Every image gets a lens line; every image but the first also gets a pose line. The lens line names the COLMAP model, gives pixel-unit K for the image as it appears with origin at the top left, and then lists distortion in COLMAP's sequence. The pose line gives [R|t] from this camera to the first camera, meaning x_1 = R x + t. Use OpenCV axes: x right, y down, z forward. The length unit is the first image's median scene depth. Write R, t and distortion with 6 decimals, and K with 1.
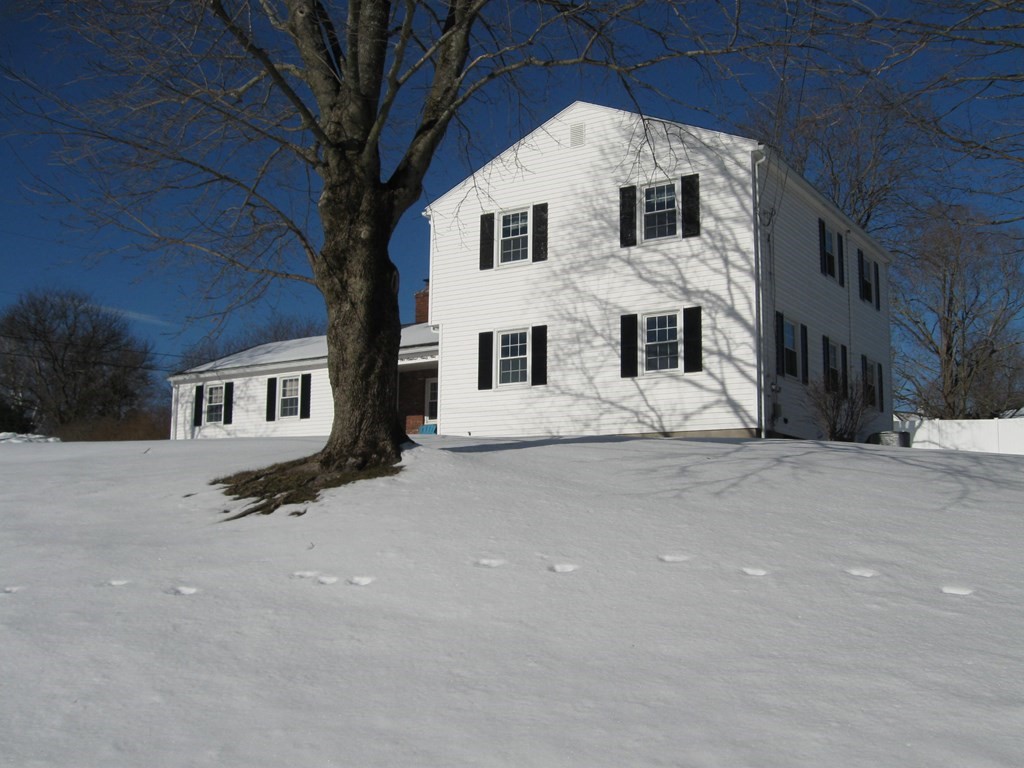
lens RADIAL K [[1049.0, 0, 506.2], [0, 1049.0, 384.2], [0, 0, 1]] dist [-0.100687, 0.000000]
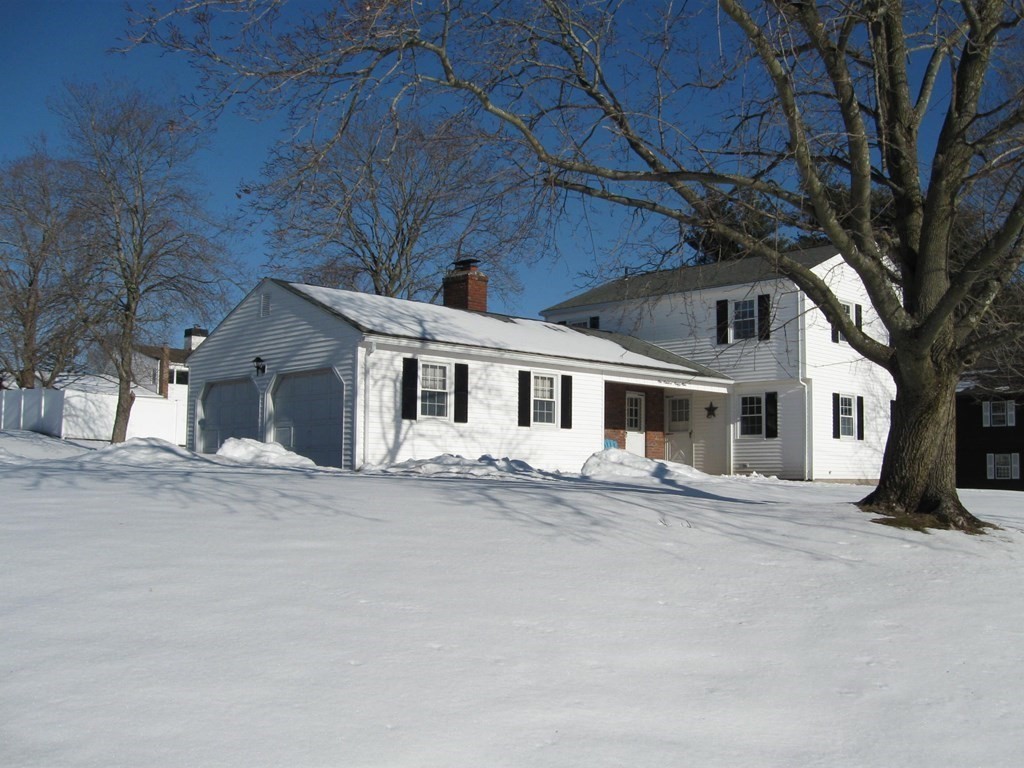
lens RADIAL K [[1049.0, 0, 513.9], [0, 1049.0, 383.9], [0, 0, 1]] dist [-0.100687, 0.000000]
pose [[0.188841, 0.079311, 0.978800, -1.409826], [-0.144038, 0.988190, -0.052283, 0.065457], [-0.971387, -0.131111, 0.198035, 1.197885]]
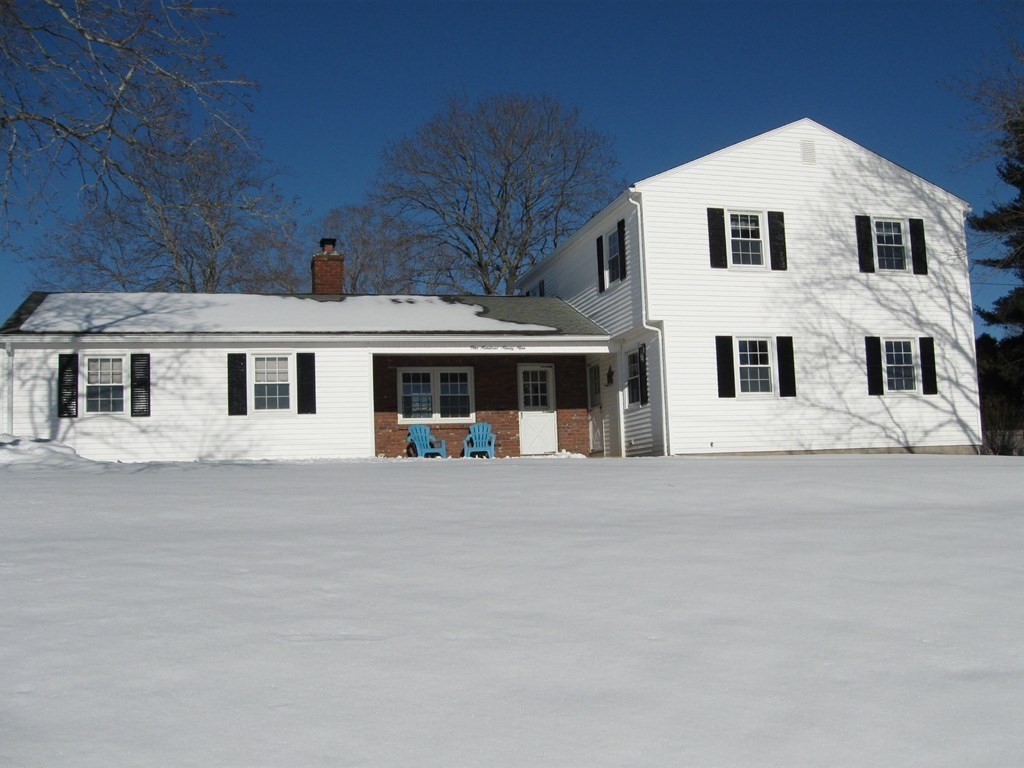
lens RADIAL K [[1049.0, 0, 517.8], [0, 1049.0, 389.7], [0, 0, 1]] dist [-0.100687, 0.000000]
pose [[0.651444, 0.043215, 0.757465, -0.891018], [-0.060135, 0.998177, -0.005230, 0.015123], [-0.756310, -0.042143, 0.652855, 0.558866]]
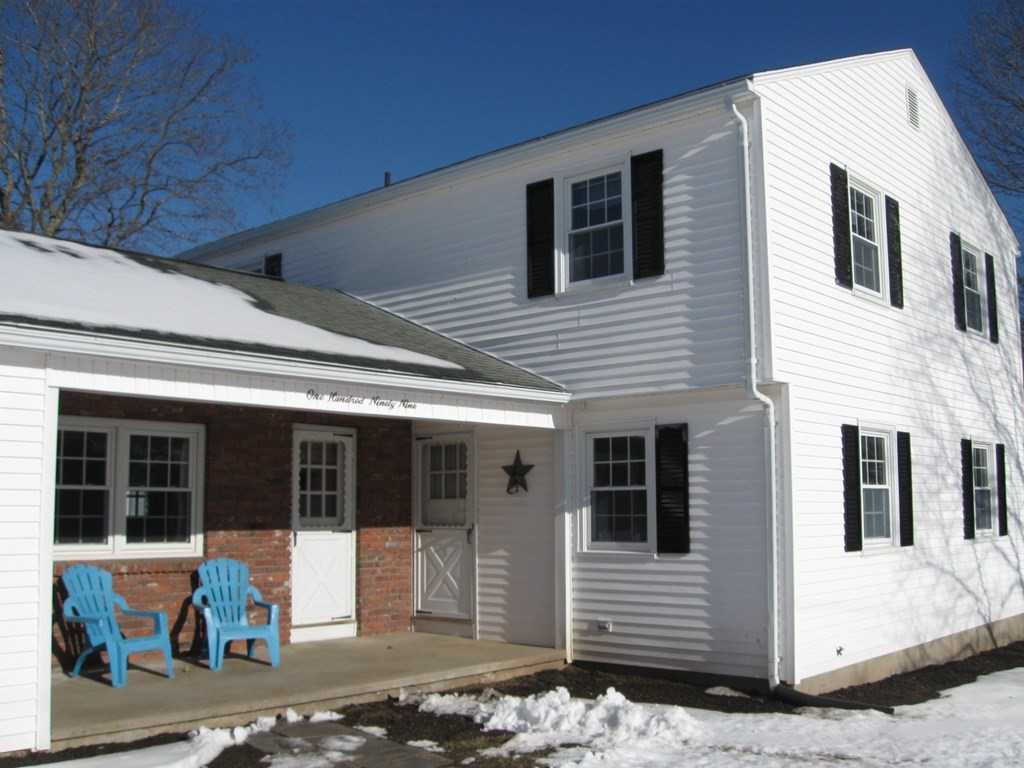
lens RADIAL K [[1049.0, 0, 512.3], [0, 1049.0, 384.1], [0, 0, 1]] dist [-0.100687, 0.000000]
pose [[0.123443, 0.106362, 0.986635, -0.516280], [-0.130338, 0.987364, -0.090133, -0.007400], [-0.983755, -0.117470, 0.135746, 1.149180]]
